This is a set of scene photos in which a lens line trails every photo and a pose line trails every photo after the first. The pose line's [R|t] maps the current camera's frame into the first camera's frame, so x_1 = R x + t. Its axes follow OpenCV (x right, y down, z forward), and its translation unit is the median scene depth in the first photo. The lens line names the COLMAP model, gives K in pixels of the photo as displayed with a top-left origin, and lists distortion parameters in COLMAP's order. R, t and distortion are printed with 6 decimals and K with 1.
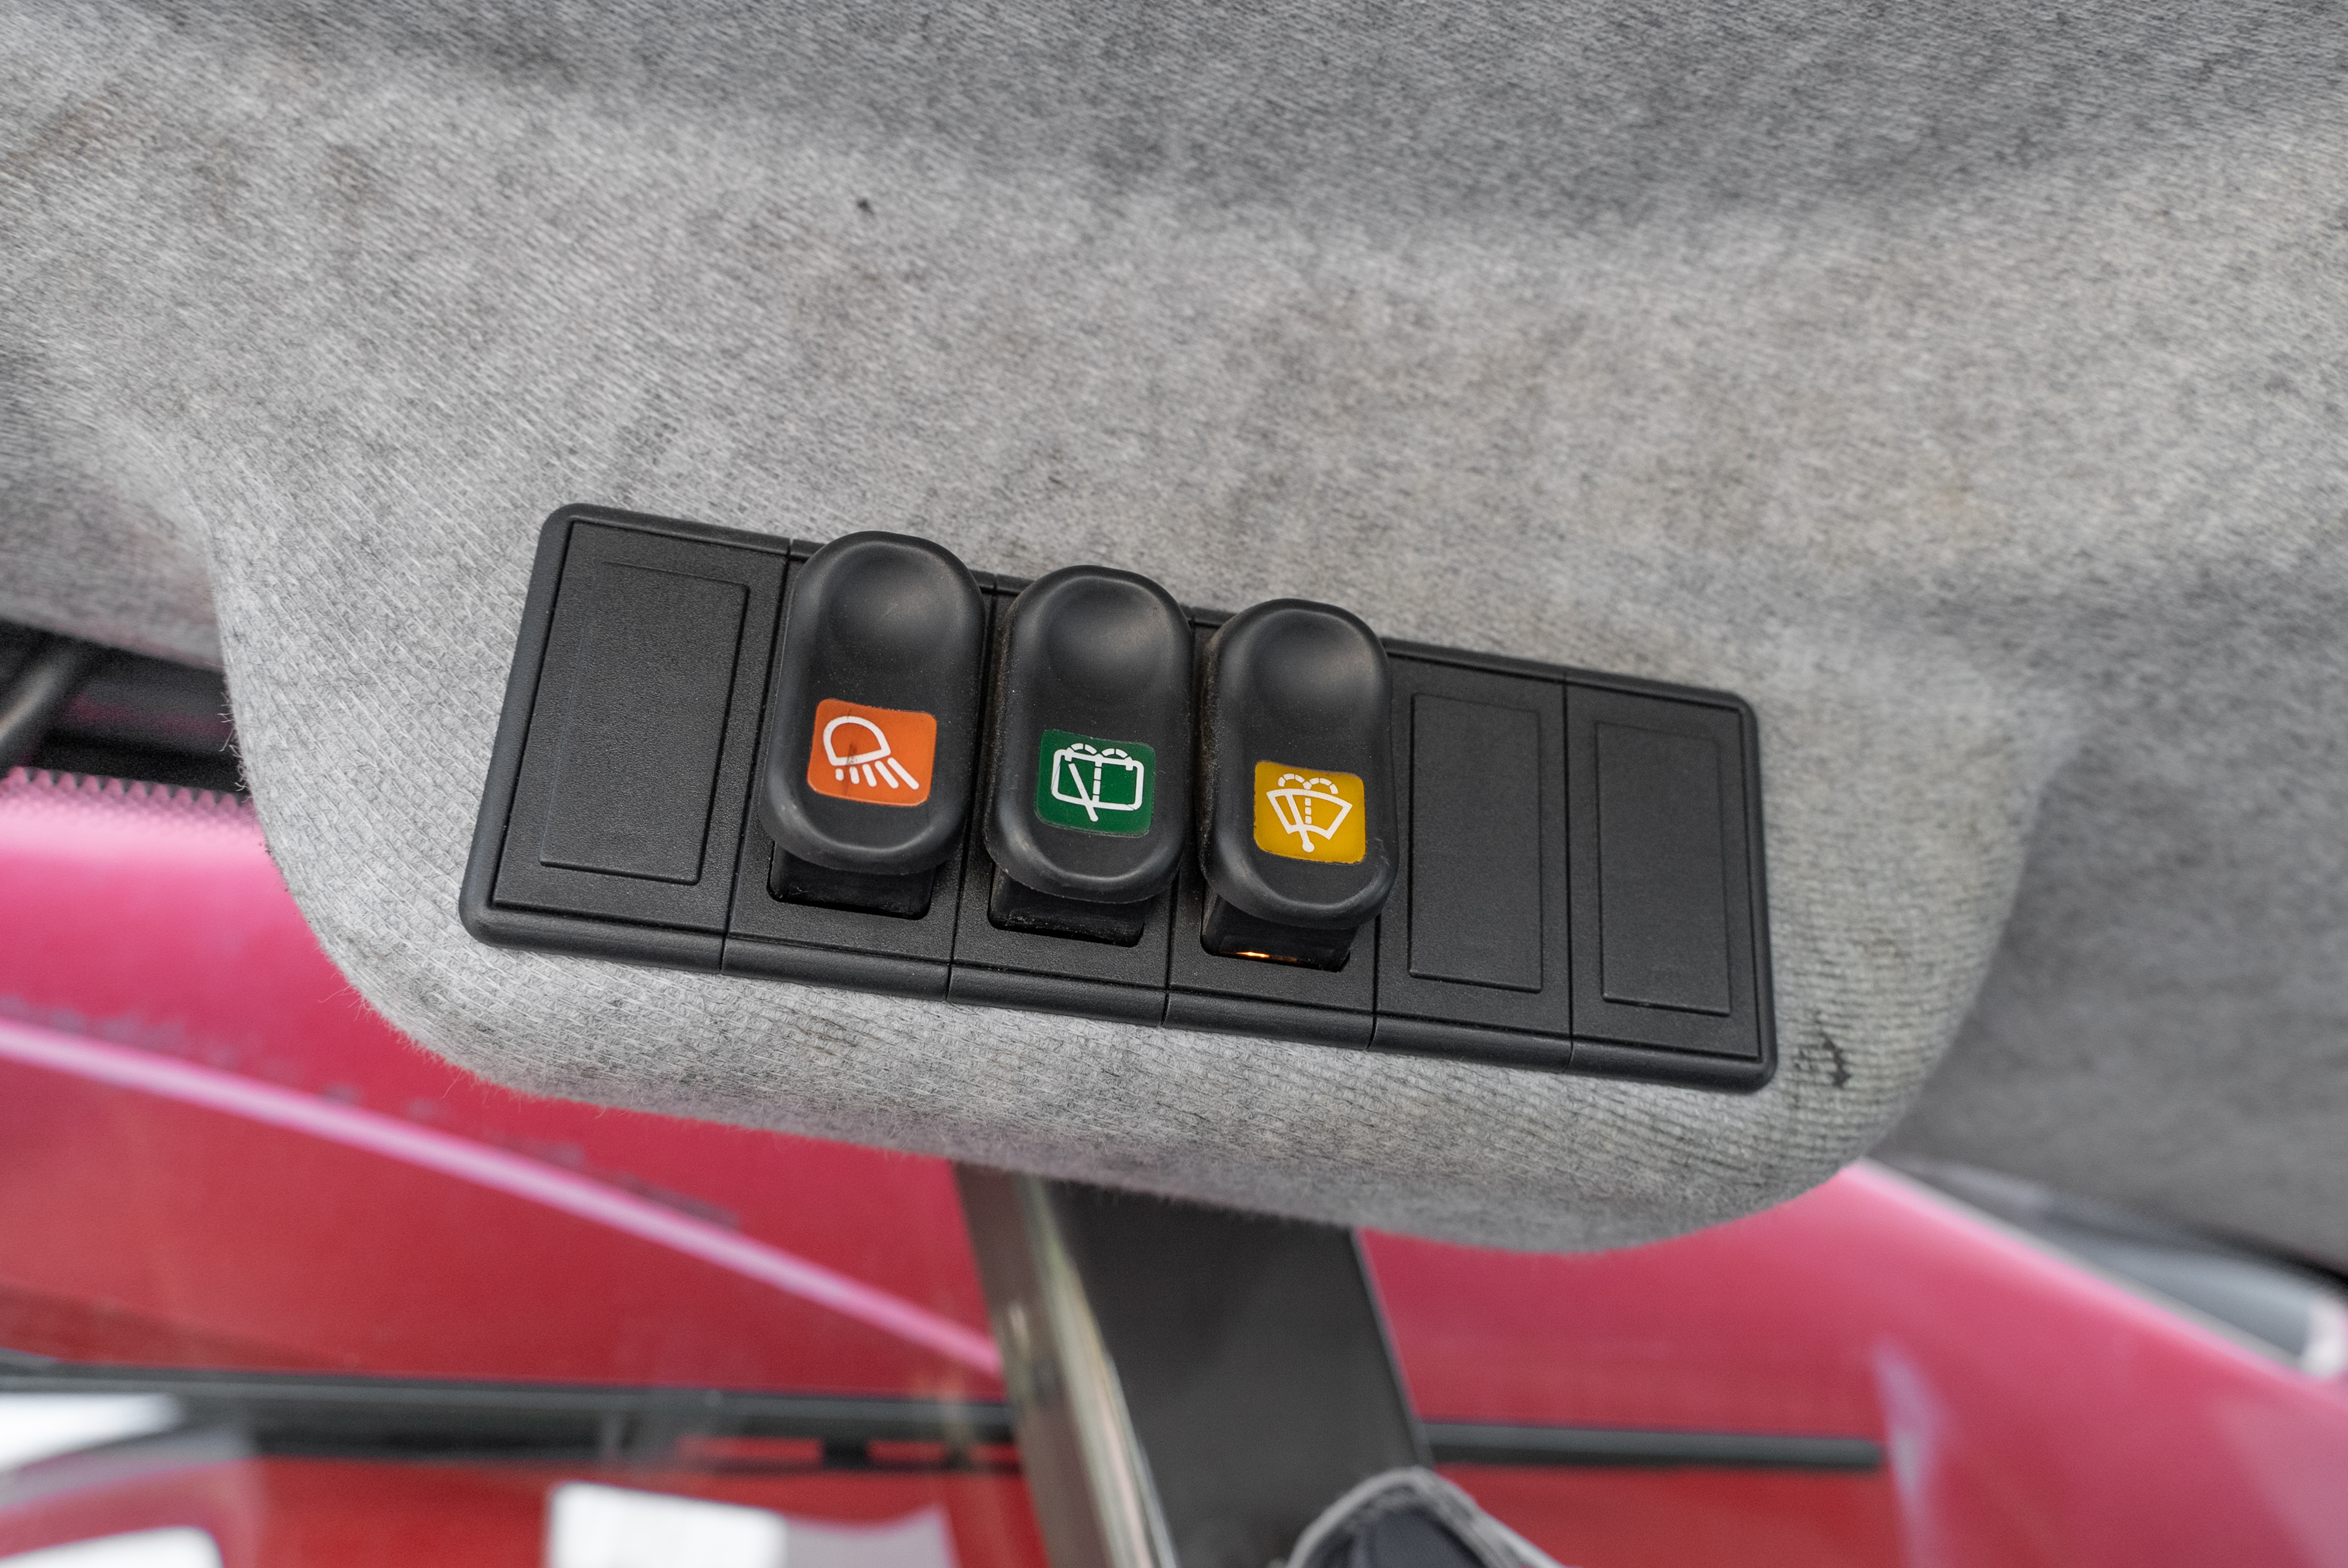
lens RADIAL K [[1870.2, 0, 1181.4], [0, 1870.2, 784.2], [0, 0, 1]] dist [0.005304, 0.006696]
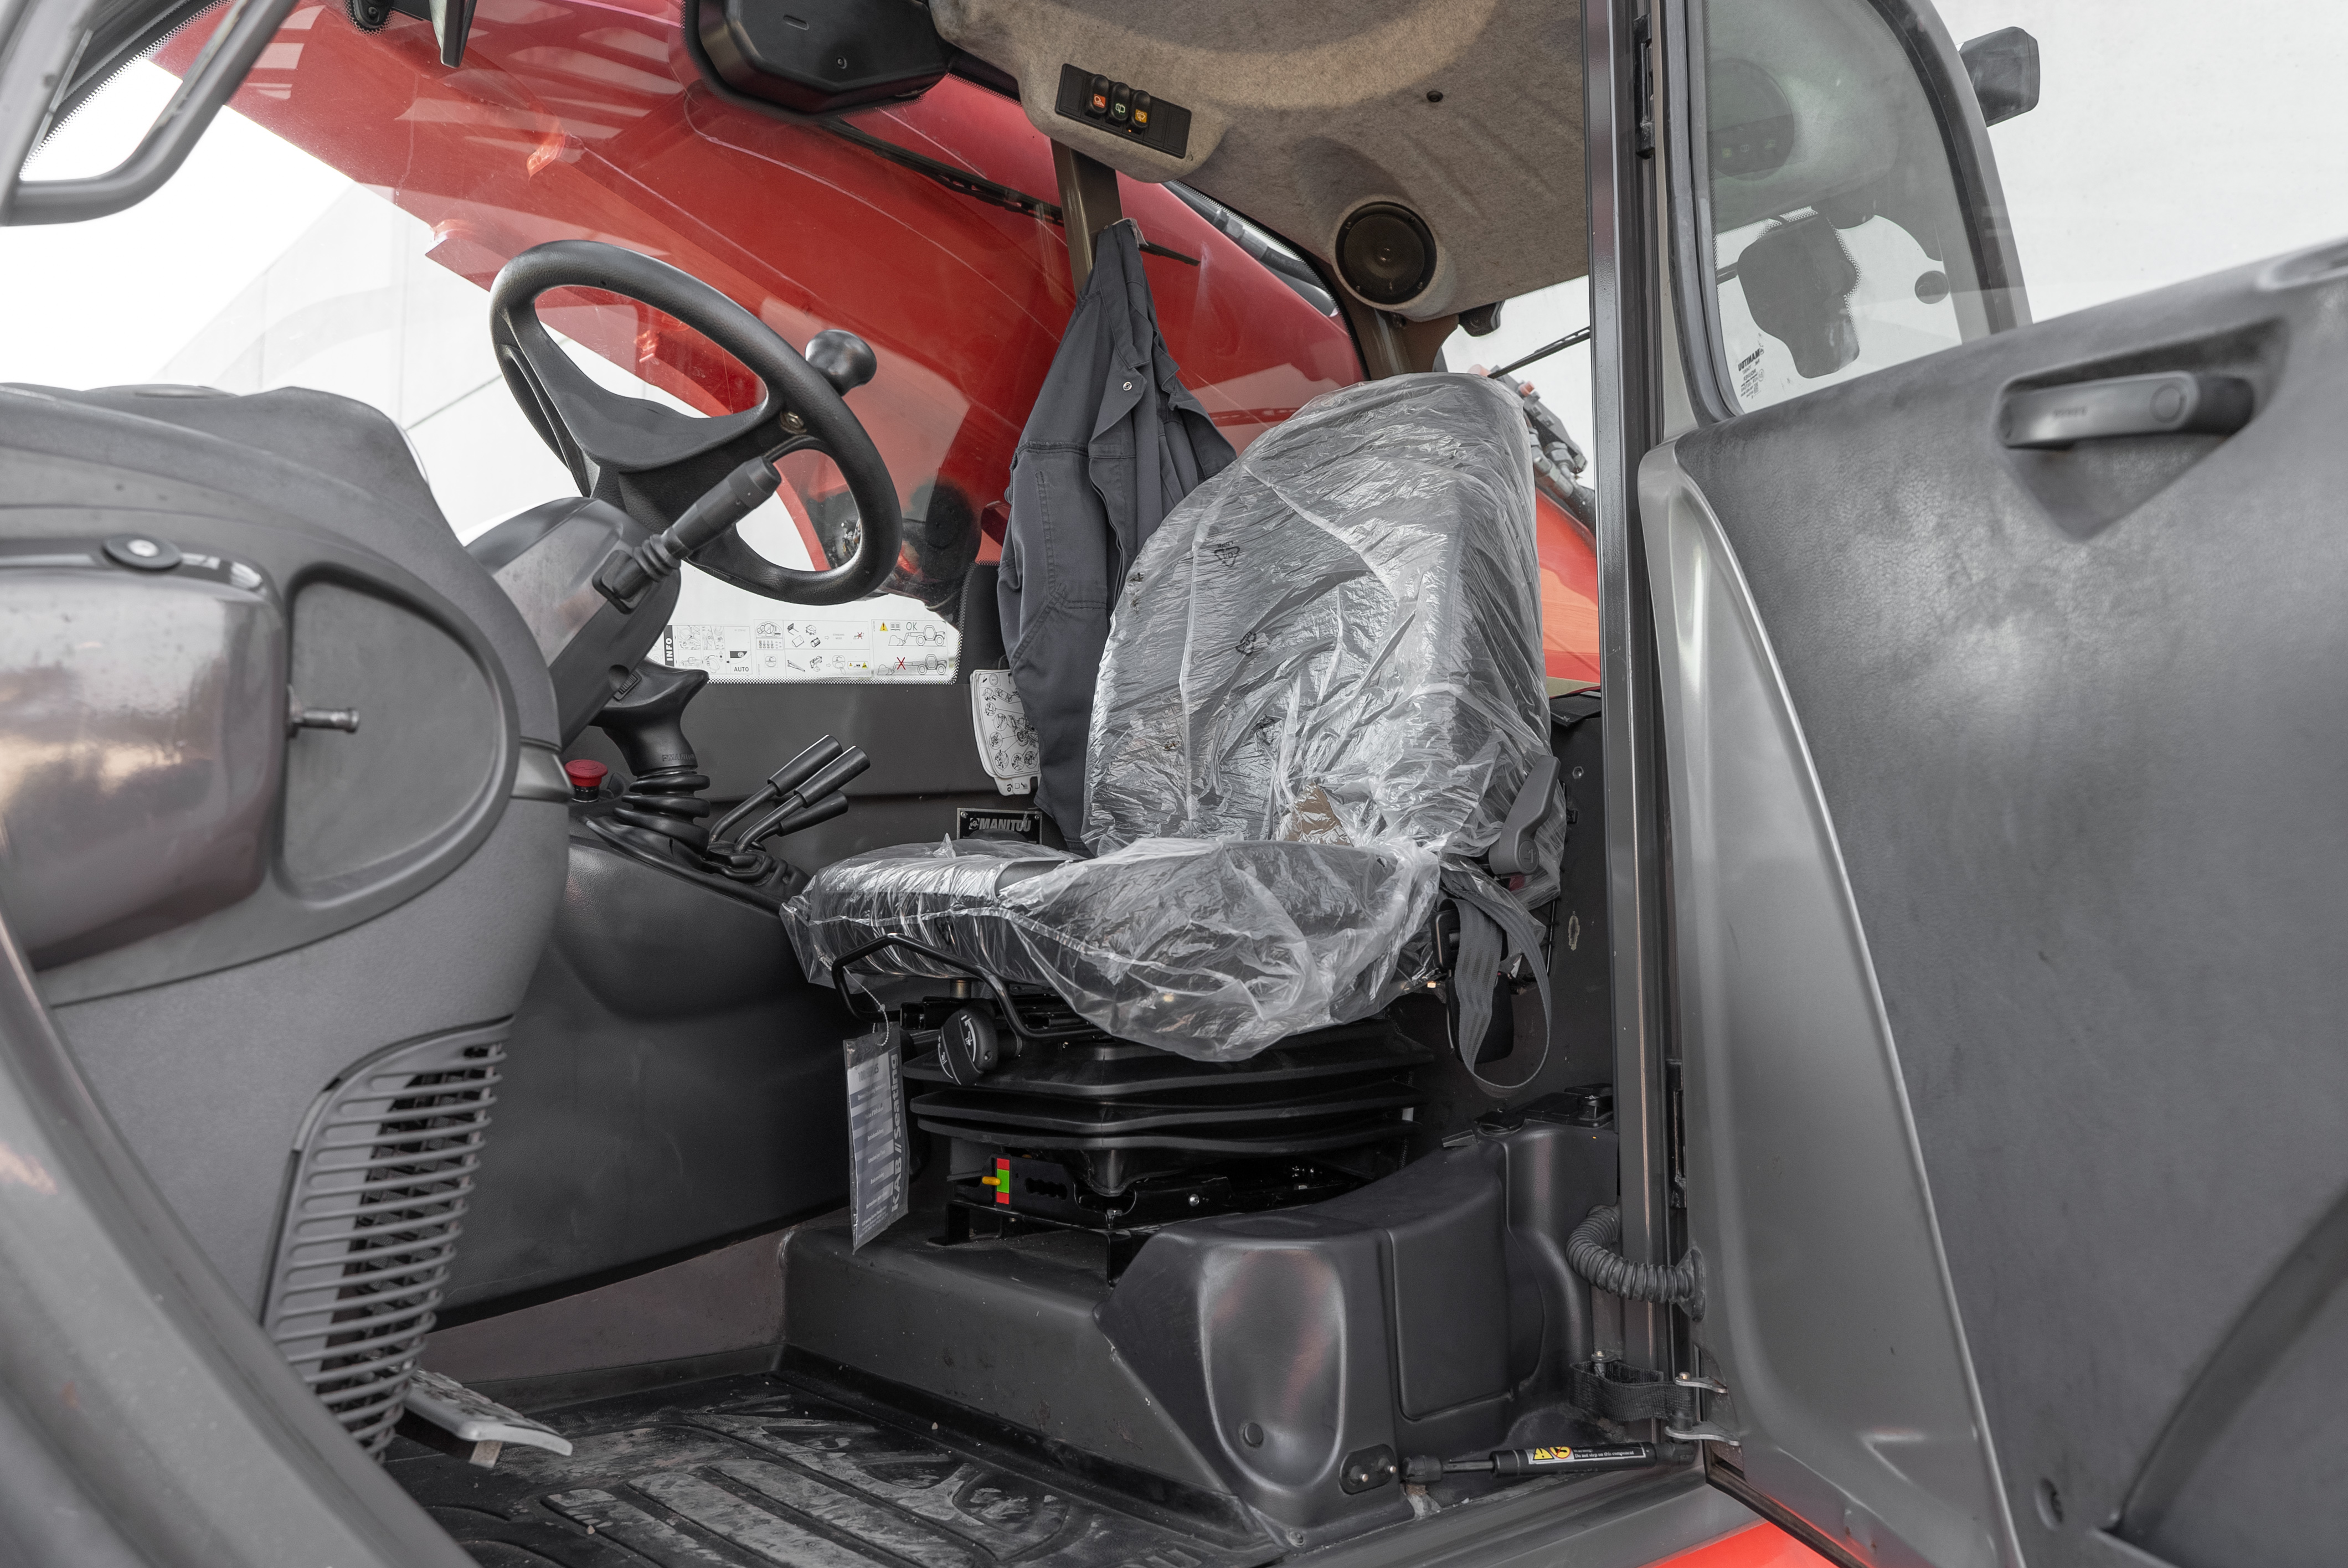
lens RADIAL K [[1870.0, 0, 1179.9], [0, 1870.0, 774.4], [0, 0, 1]] dist [0.005304, 0.006696]
pose [[0.956966, 0.096988, 0.273513, -1.746339], [-0.189168, 0.923220, 0.334486, -0.099019], [-0.220072, -0.371832, 0.901837, -7.648062]]
